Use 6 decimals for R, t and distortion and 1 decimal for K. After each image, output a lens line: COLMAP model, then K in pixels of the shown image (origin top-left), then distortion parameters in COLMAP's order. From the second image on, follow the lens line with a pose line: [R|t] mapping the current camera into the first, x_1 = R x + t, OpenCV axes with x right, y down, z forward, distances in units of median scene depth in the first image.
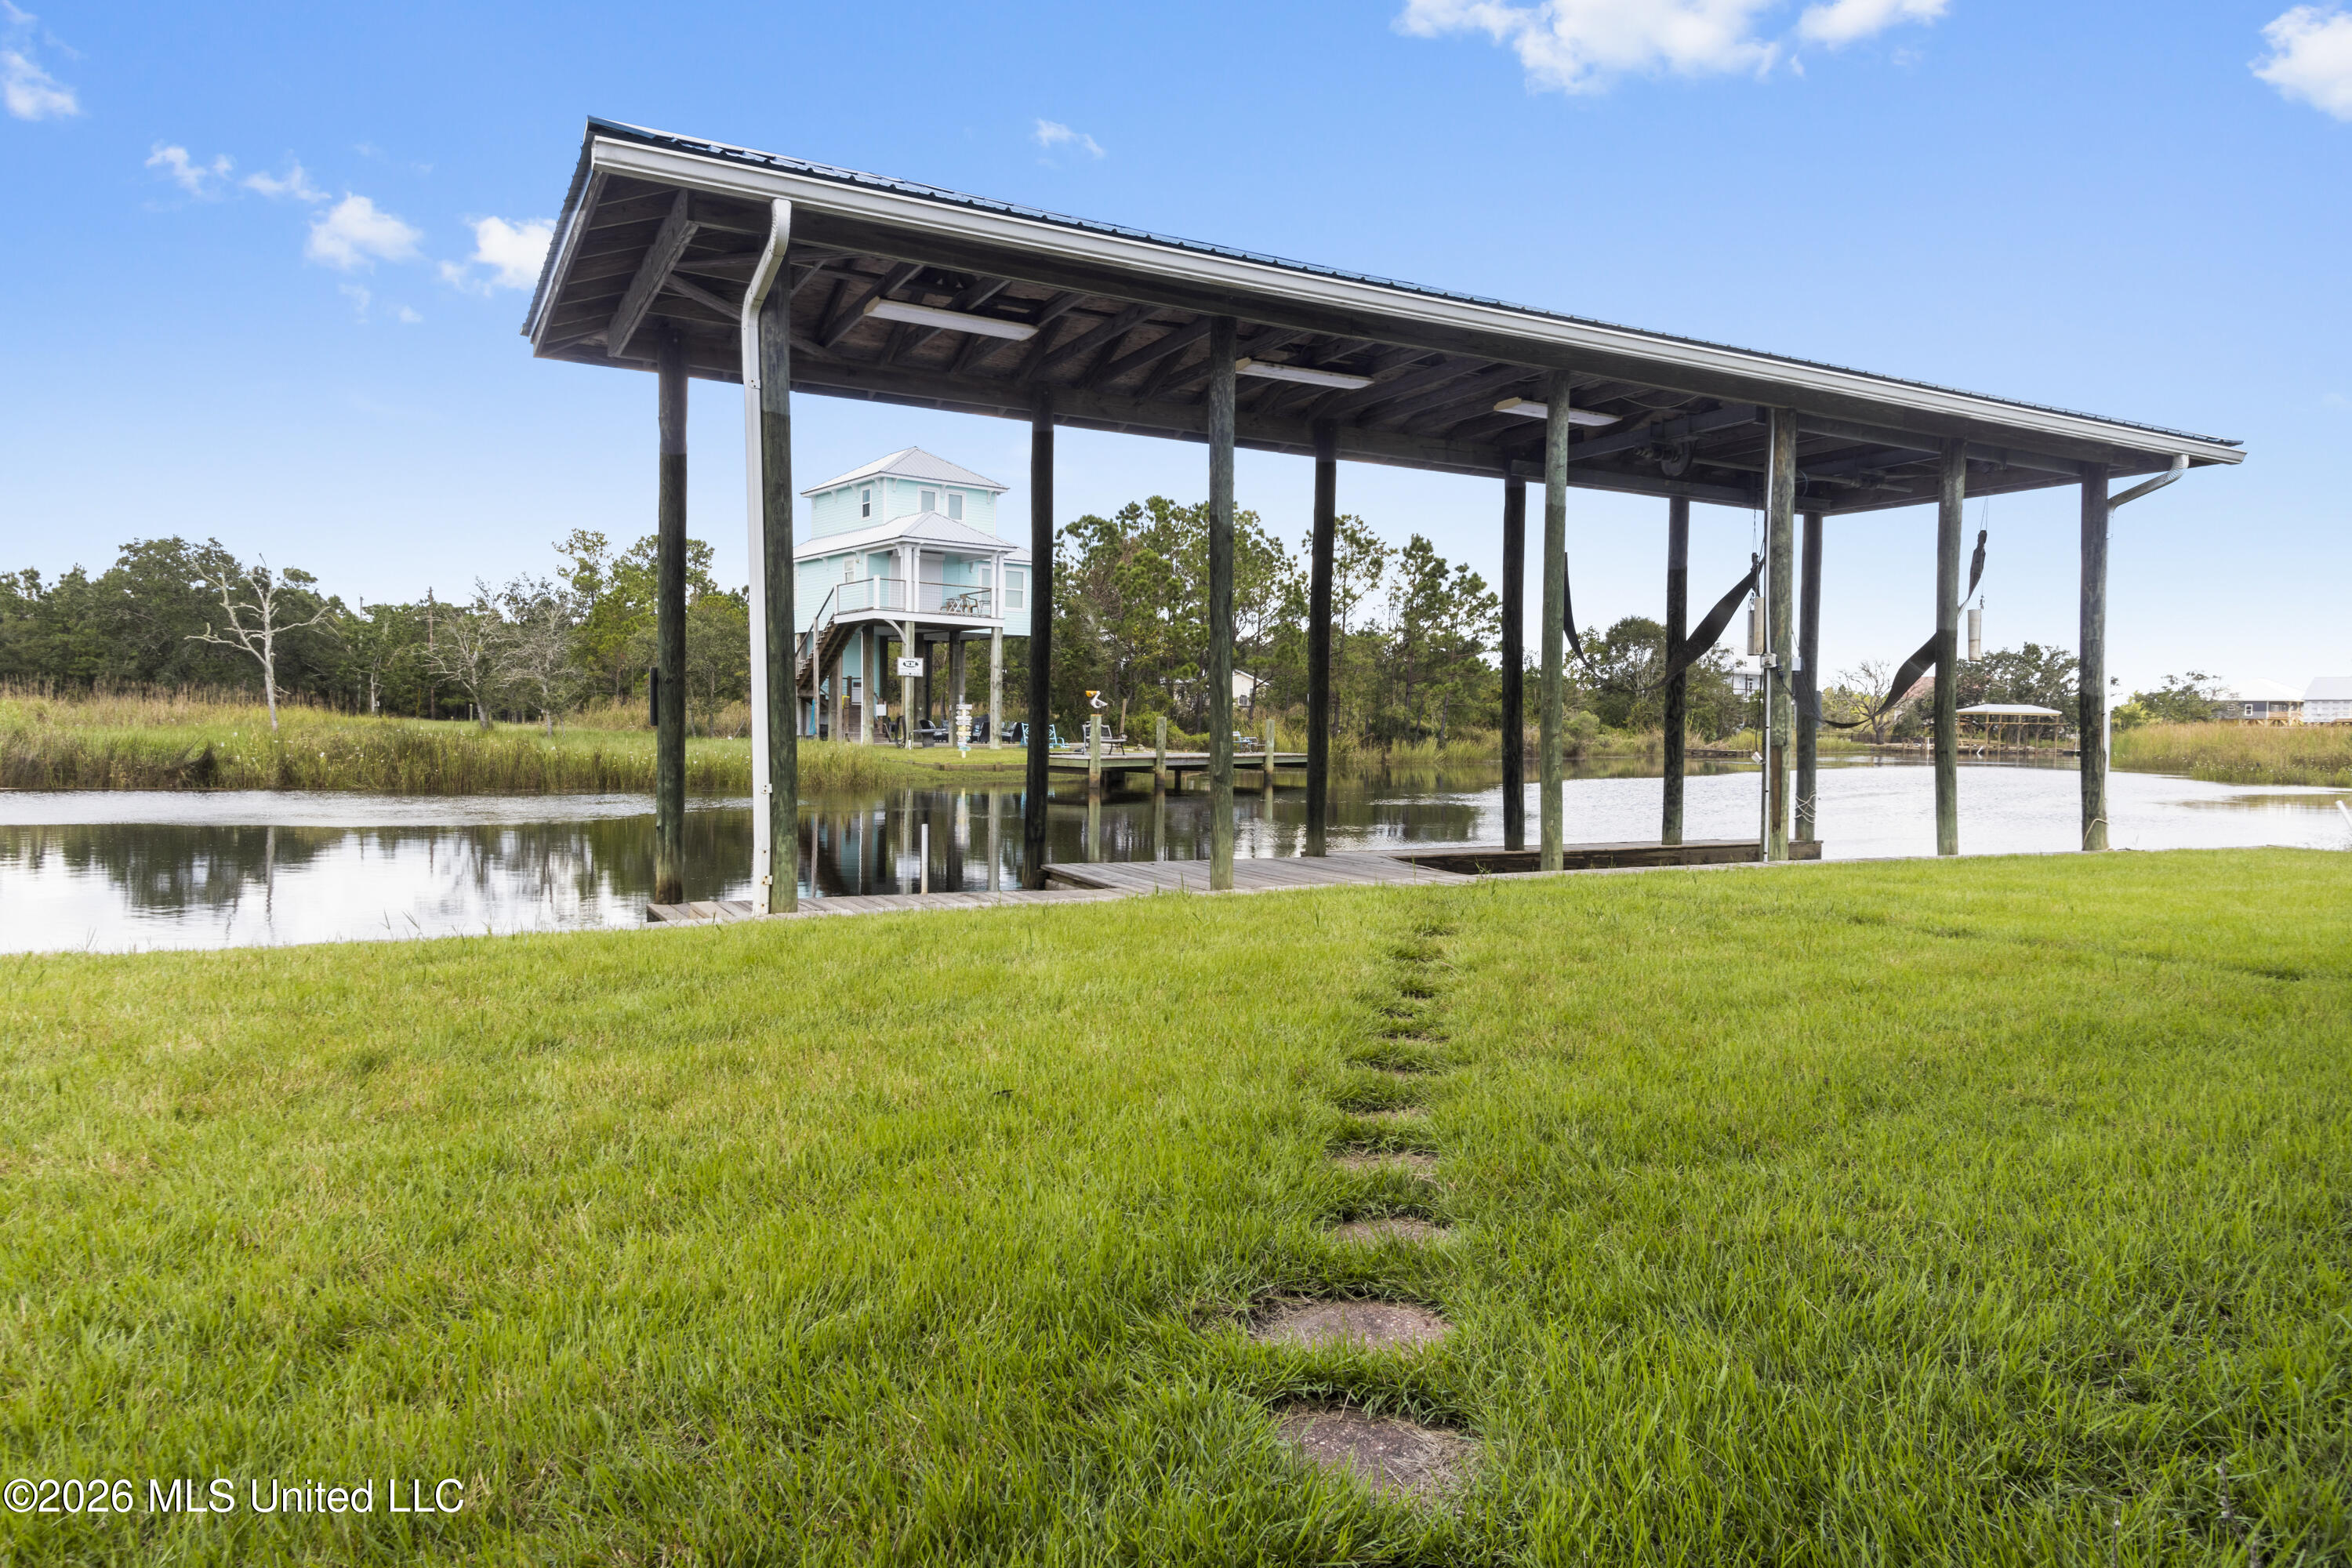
lens RADIAL K [[1463.9, 0, 1176.0], [0, 1463.9, 784.0], [0, 0, 1]] dist [0.009786, 0.000556]
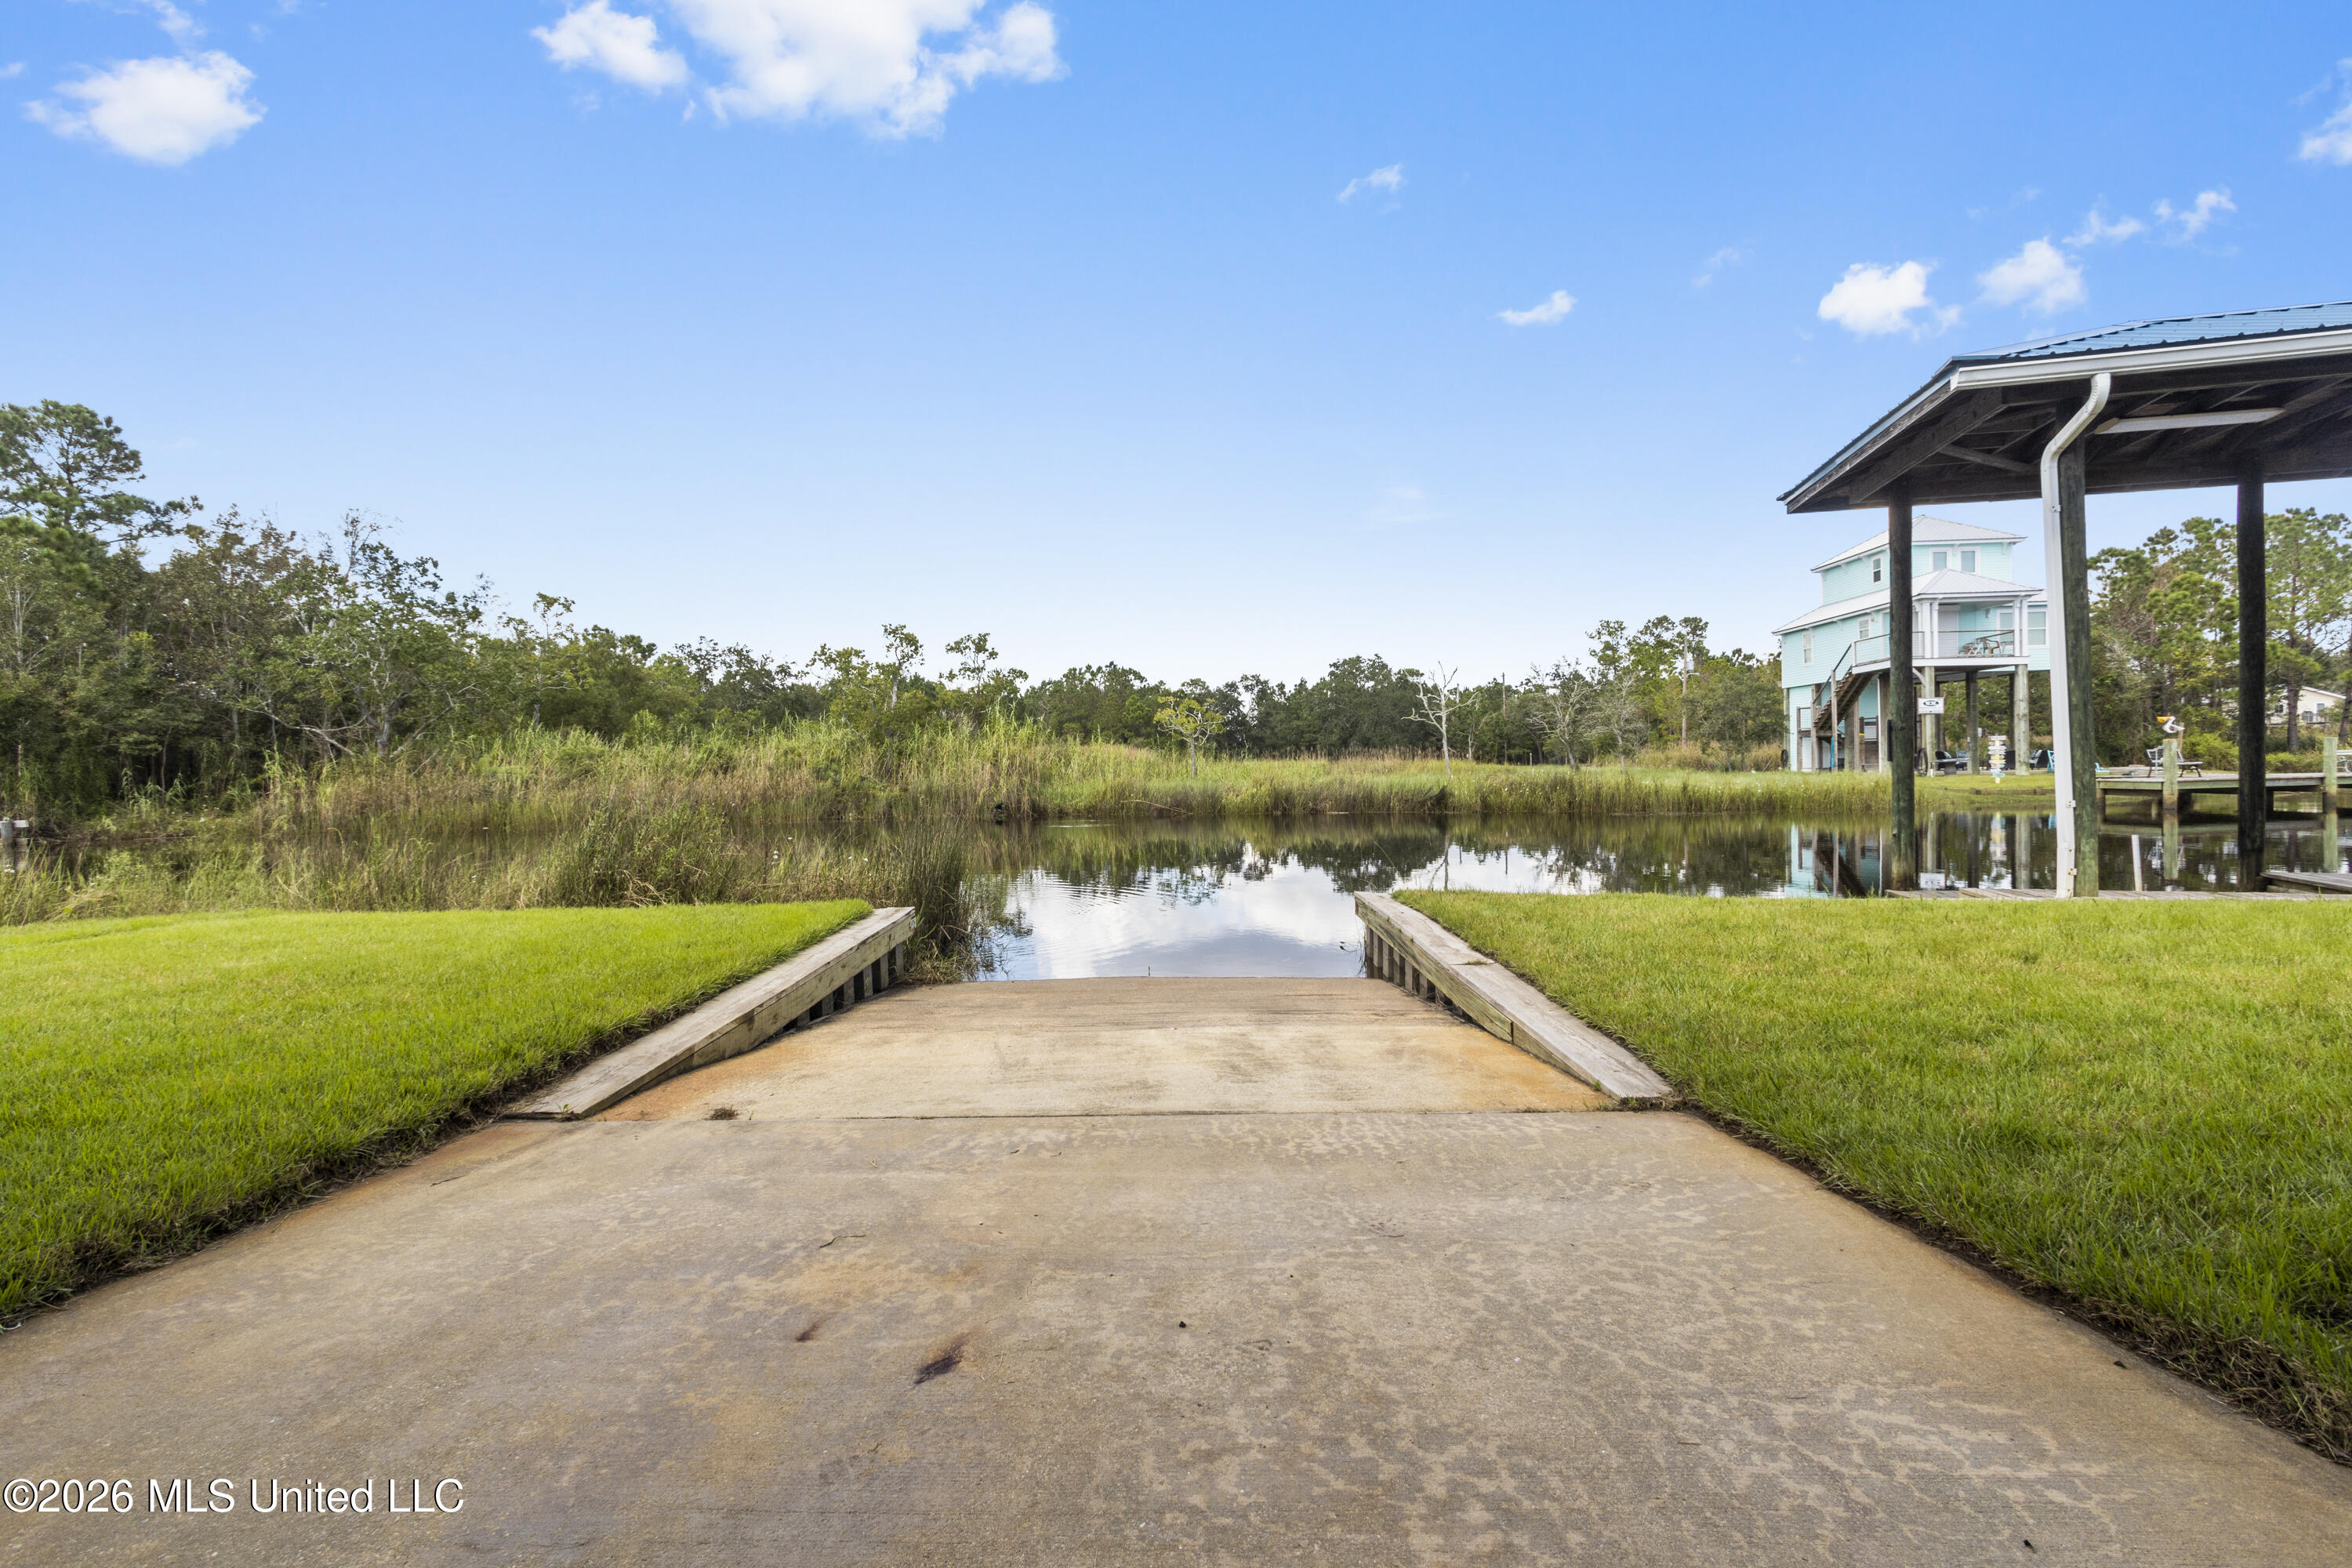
lens RADIAL K [[1127.0, 0, 1176.0], [0, 1127.0, 784.0], [0, 0, 1]] dist [-0.006661, 0.014880]
pose [[0.744625, -0.020525, -0.667167, -0.029720], [0.004665, 0.999663, -0.025547, 0.001411], [0.667467, 0.015911, 0.744470, -0.051966]]
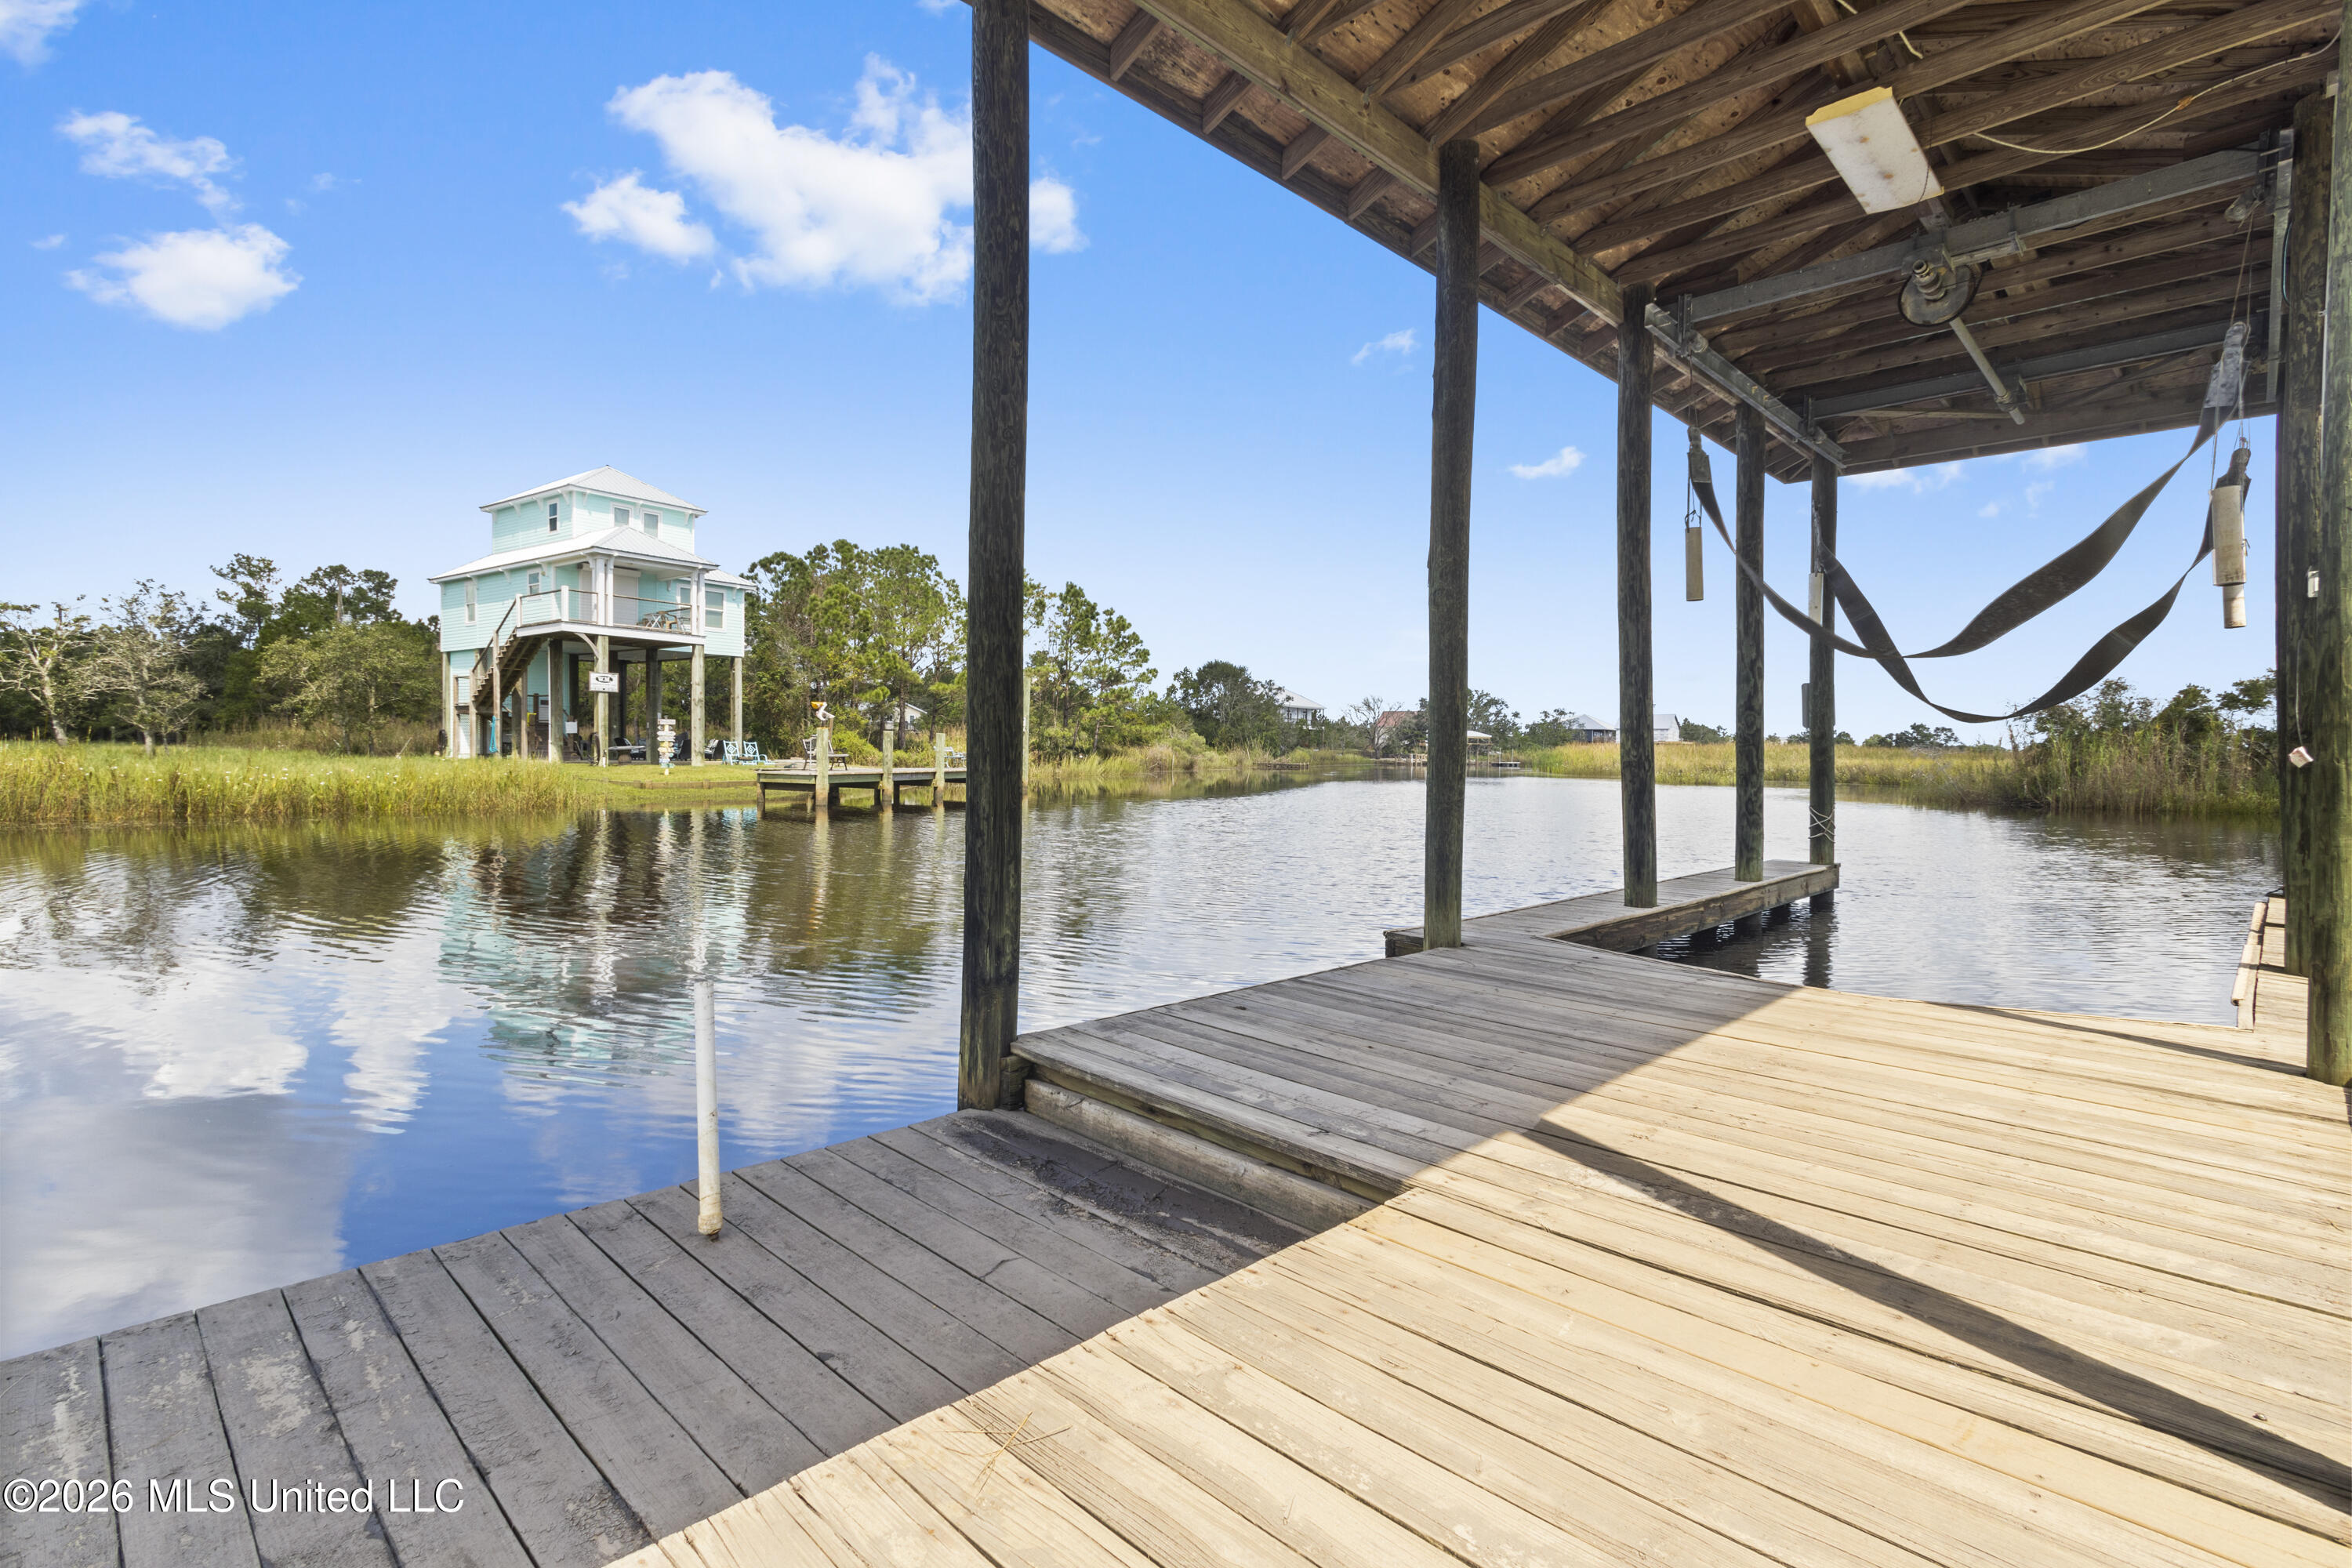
lens RADIAL K [[1138.8, 0, 1163.0], [0, 1138.8, 770.6], [0, 0, 1]] dist [-0.020958, 0.014987]
pose [[0.960772, -0.009980, 0.277159, -0.031048], [0.015520, 0.999721, -0.017803, -0.002292], [-0.276904, 0.021407, 0.960659, 0.159818]]
